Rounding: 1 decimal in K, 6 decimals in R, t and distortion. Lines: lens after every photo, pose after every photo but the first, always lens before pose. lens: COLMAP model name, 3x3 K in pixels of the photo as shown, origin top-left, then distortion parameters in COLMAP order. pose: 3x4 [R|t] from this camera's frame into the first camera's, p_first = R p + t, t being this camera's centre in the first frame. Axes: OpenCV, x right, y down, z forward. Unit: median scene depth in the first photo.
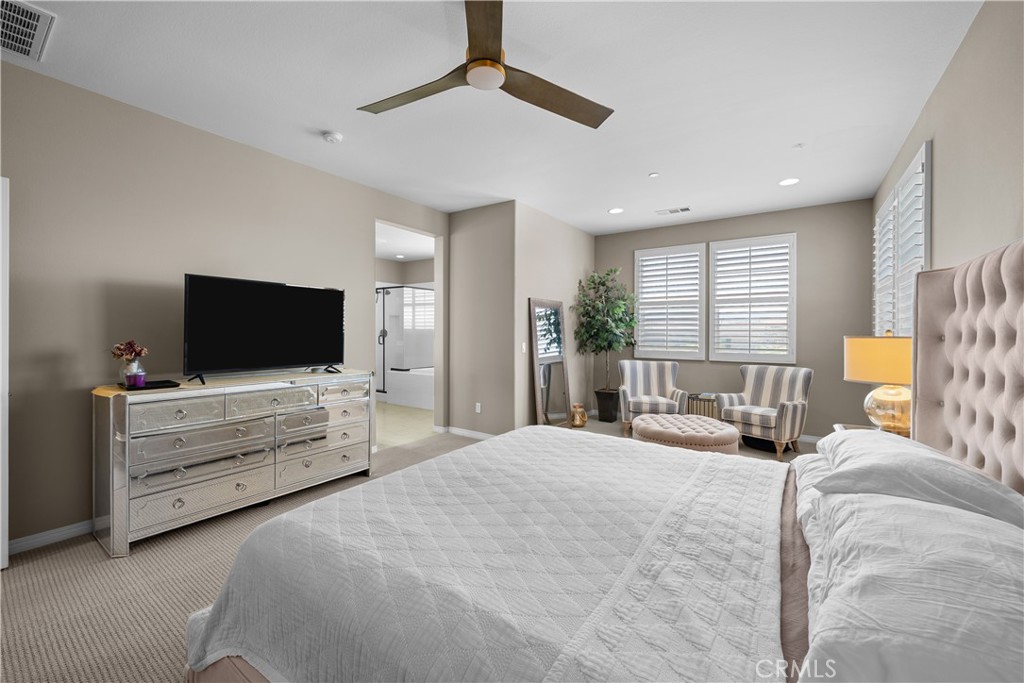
lens RADIAL K [[408.7, 0, 509.9], [0, 408.7, 326.3], [0, 0, 1]] dist [-0.002534, -0.000164]
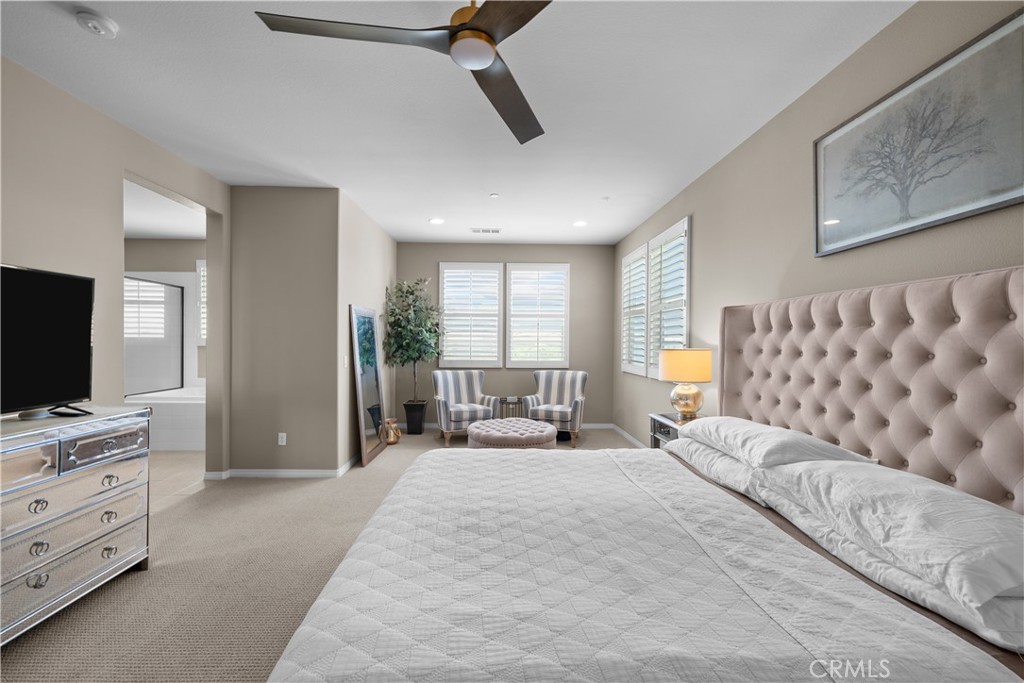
lens RADIAL K [[404.9, 0, 509.1], [0, 404.9, 338.1], [0, 0, 1]] dist [-0.003240, -0.000049]
pose [[0.803277, 0.003793, 0.595594, -0.197873], [-0.010802, 0.999908, 0.008200, -0.008787], [-0.595508, -0.013020, 0.803244, 0.108282]]
